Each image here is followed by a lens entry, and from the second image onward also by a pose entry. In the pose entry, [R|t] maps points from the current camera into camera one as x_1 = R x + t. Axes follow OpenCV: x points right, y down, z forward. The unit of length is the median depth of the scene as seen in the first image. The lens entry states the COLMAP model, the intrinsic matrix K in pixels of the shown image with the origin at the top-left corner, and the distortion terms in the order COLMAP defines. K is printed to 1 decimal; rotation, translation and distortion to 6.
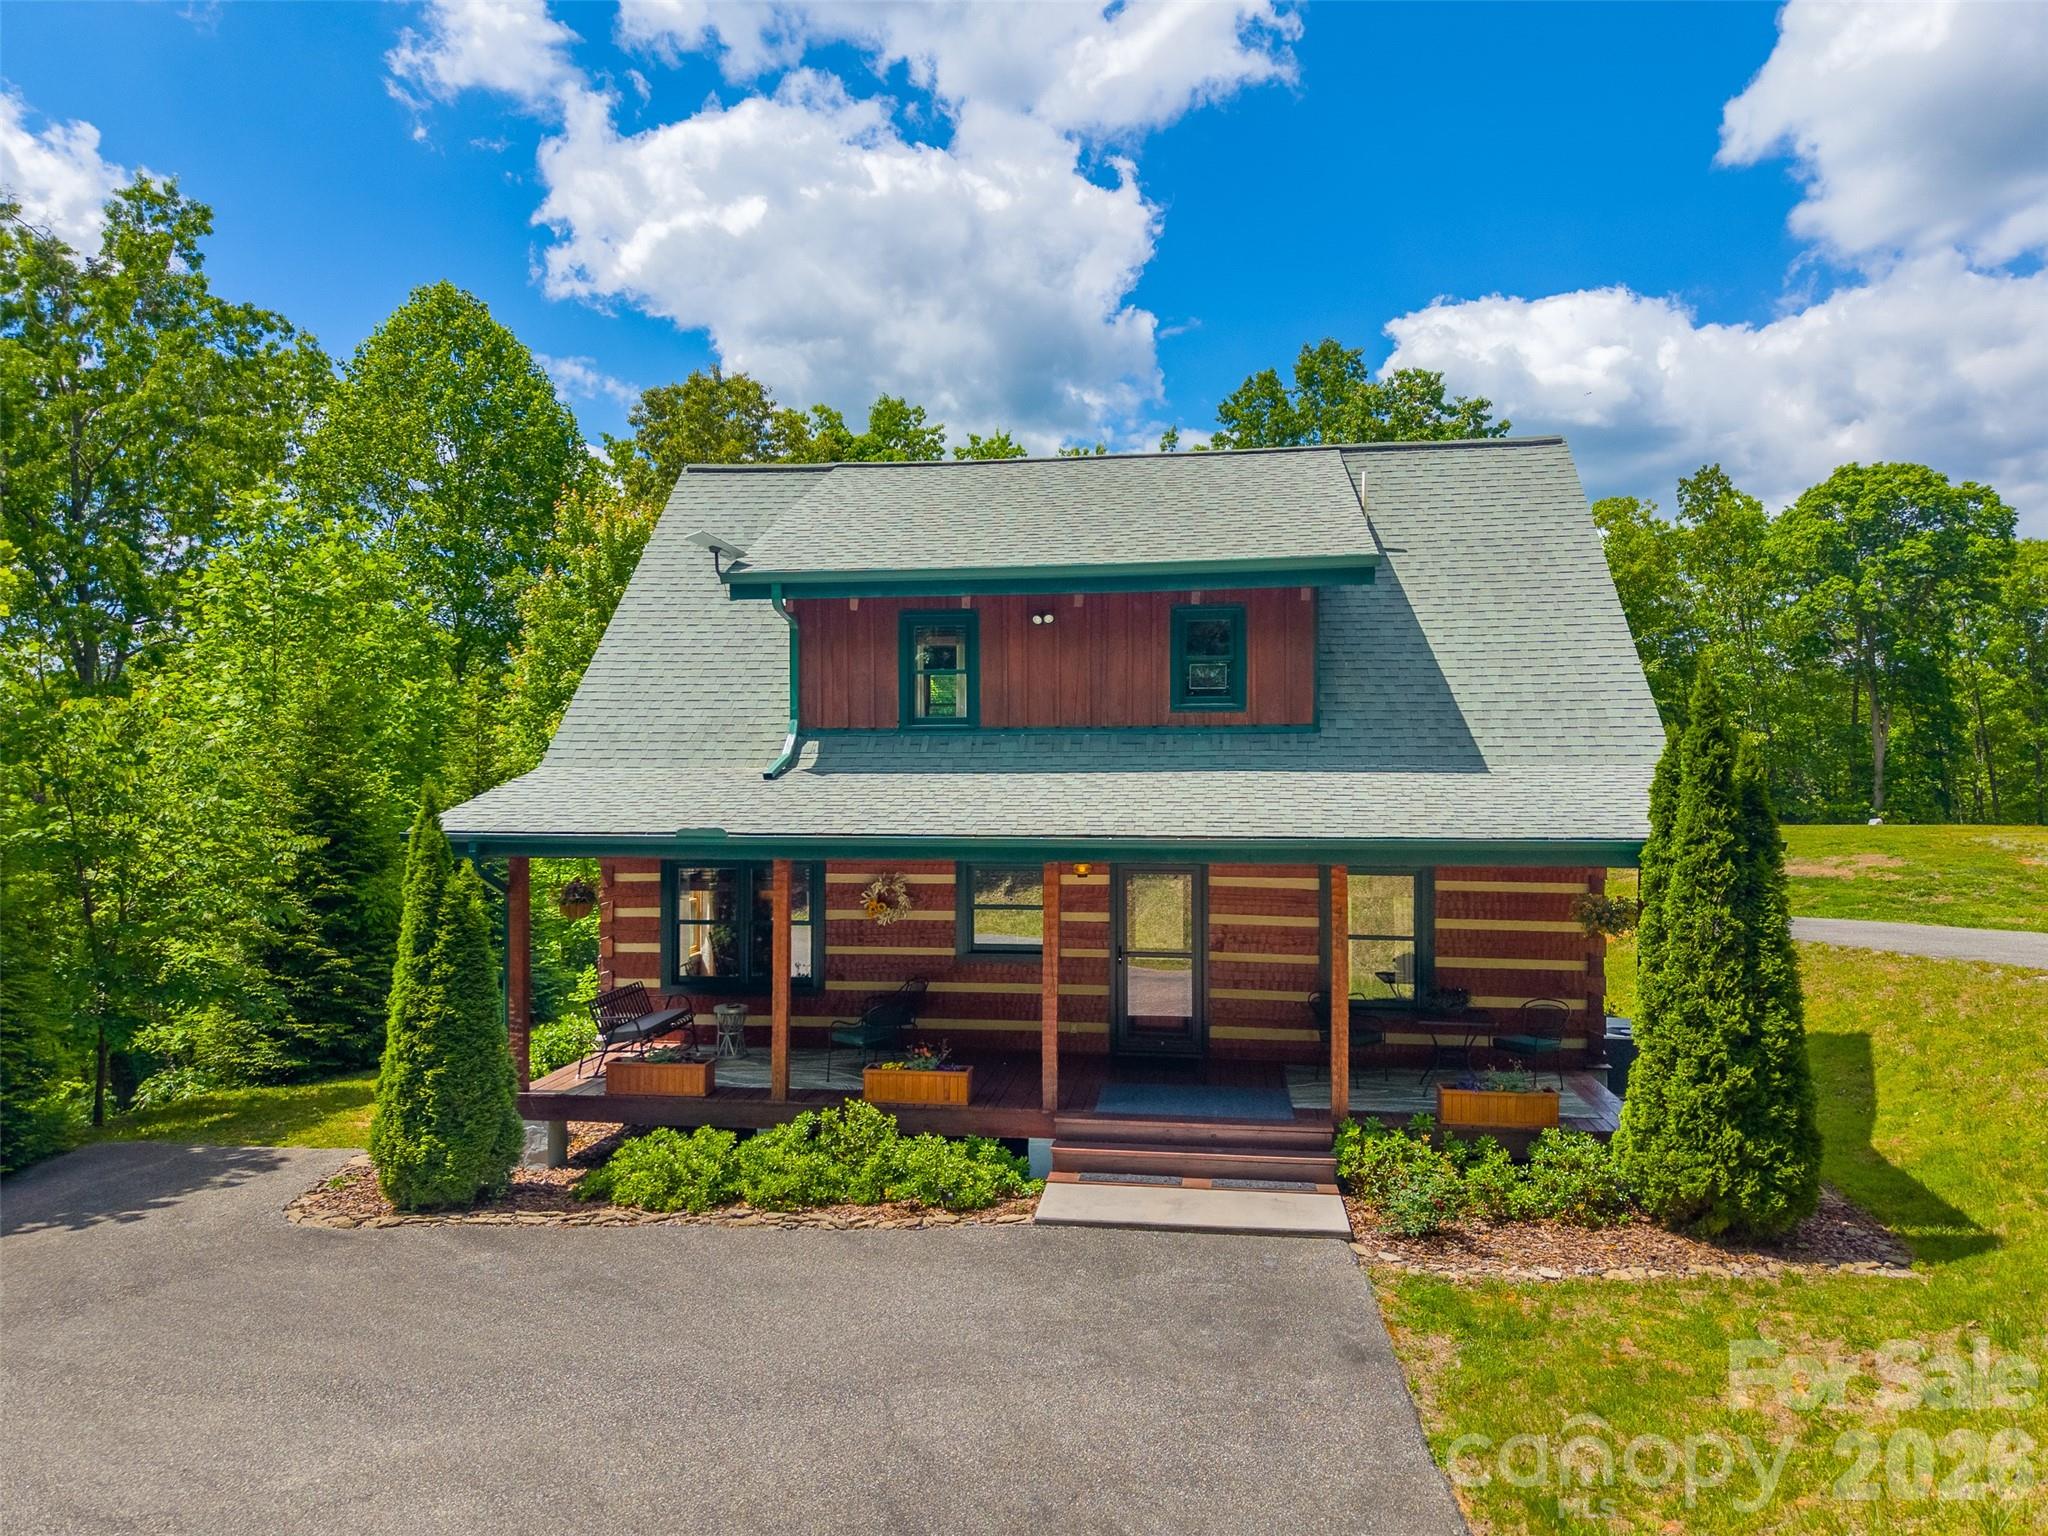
lens RADIAL K [[1383.8, 0, 1024.0], [0, 1383.8, 768.0], [0, 0, 1]] dist [0.030399, -0.048428]
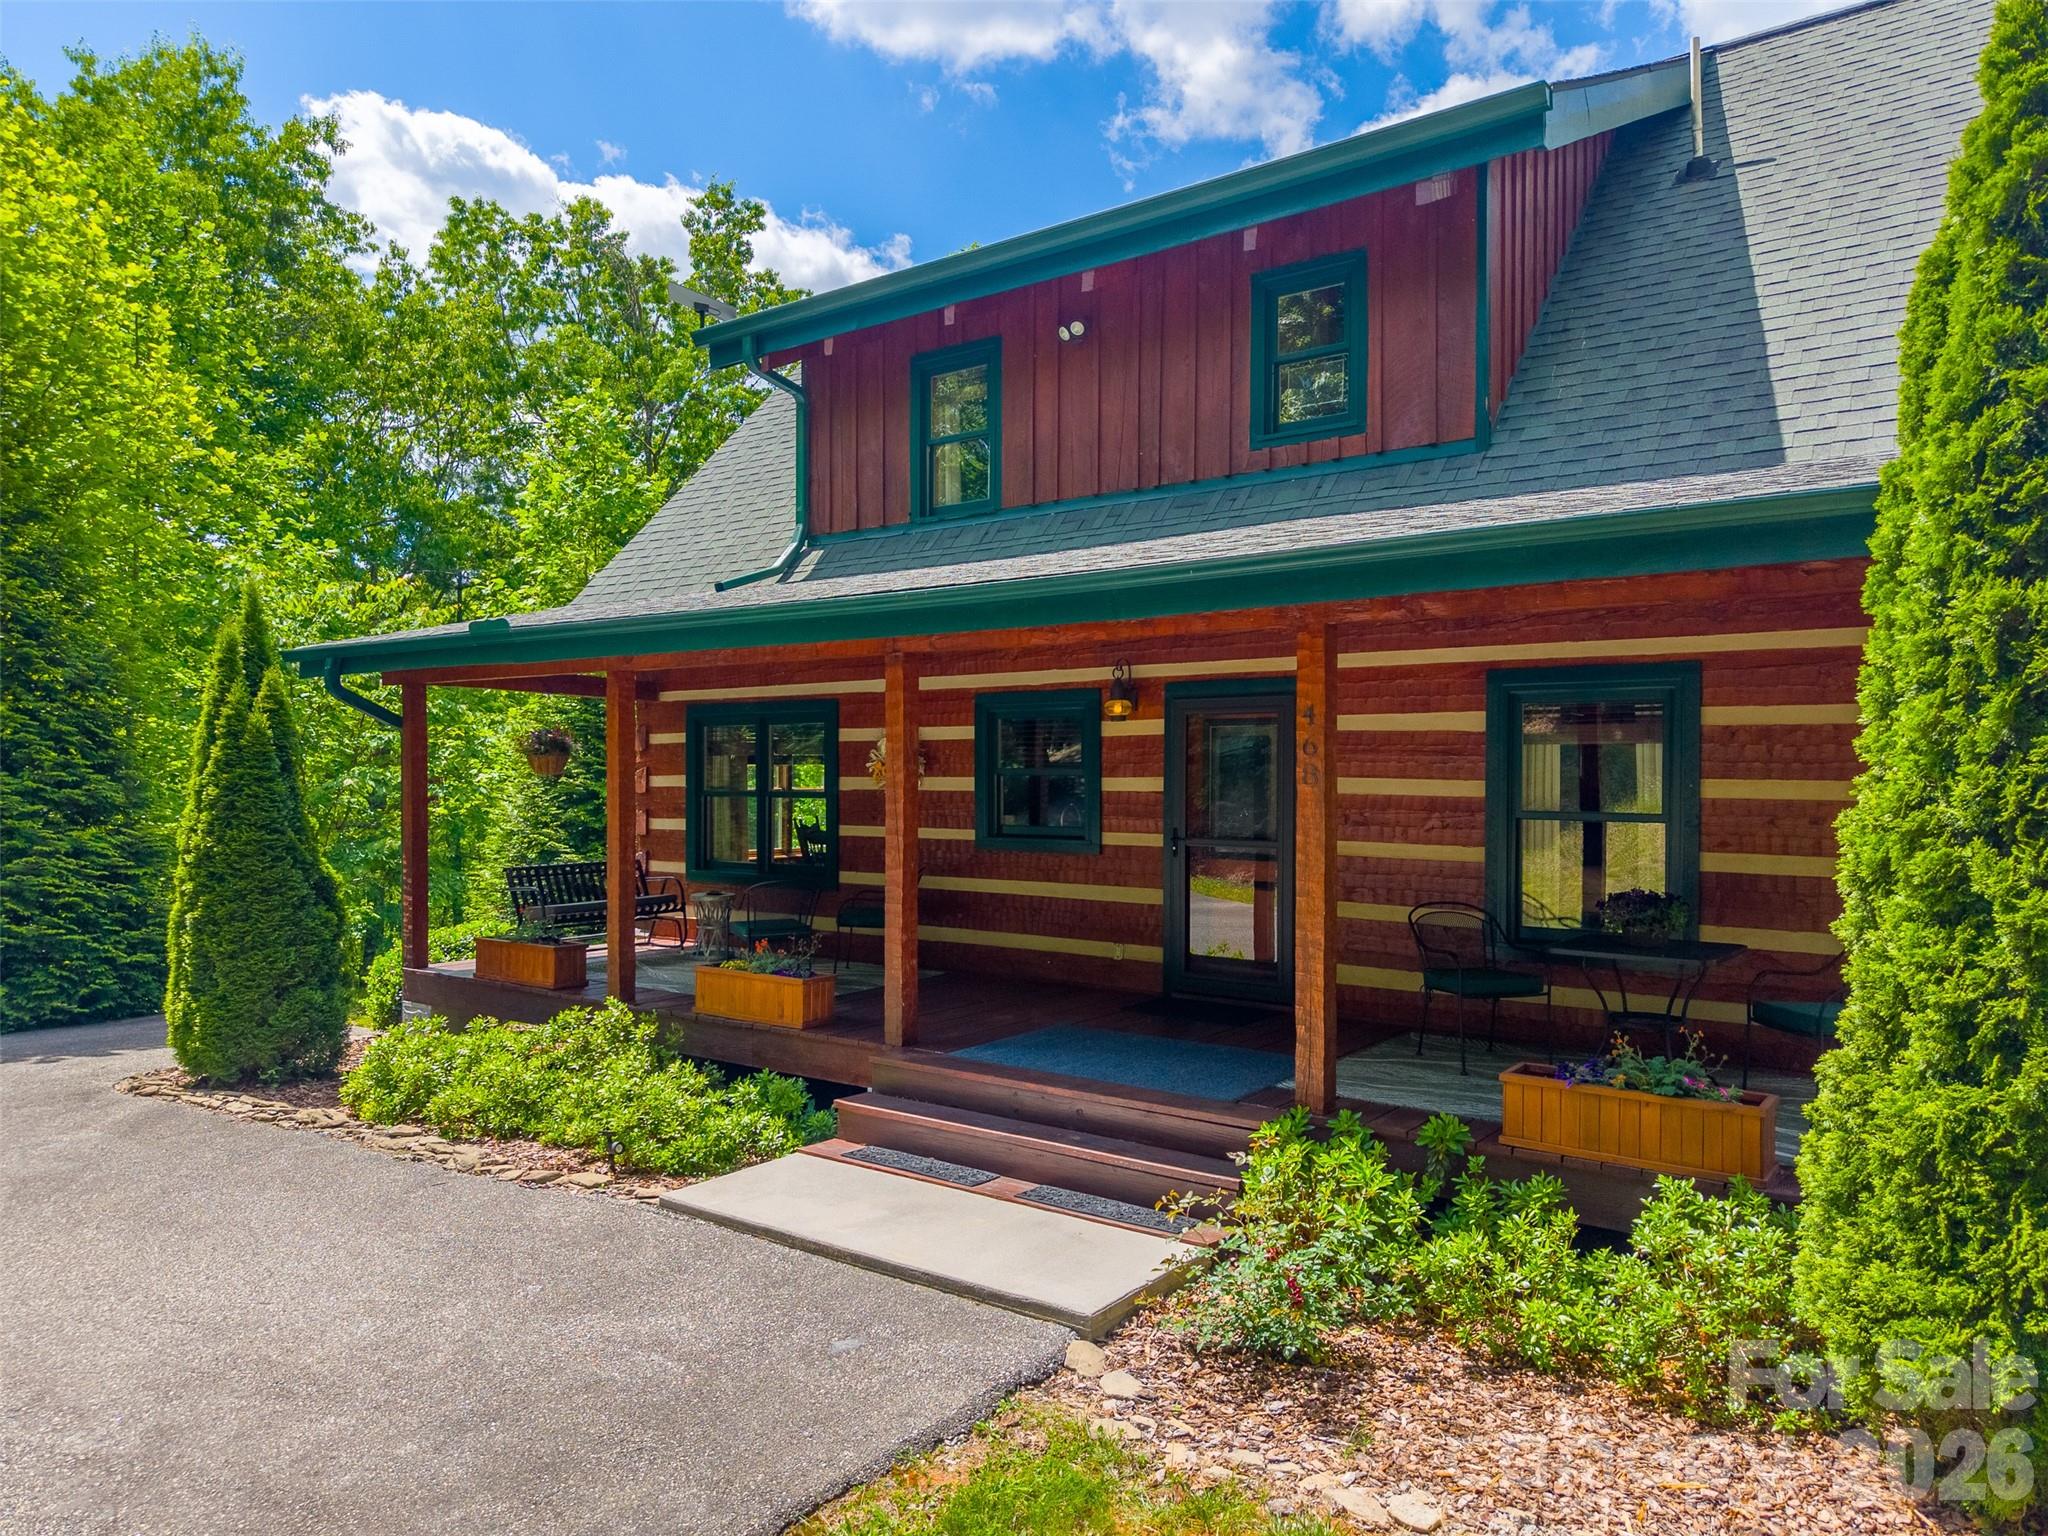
lens RADIAL K [[1397.7, 0, 1024.0], [0, 1397.7, 768.0], [0, 0, 1]] dist [0.008630, 0.001375]
pose [[0.877361, 0.002438, -0.479825, 0.420097], [-0.005420, 0.999974, -0.004829, 0.139678], [0.479800, 0.006837, 0.877351, 0.534710]]
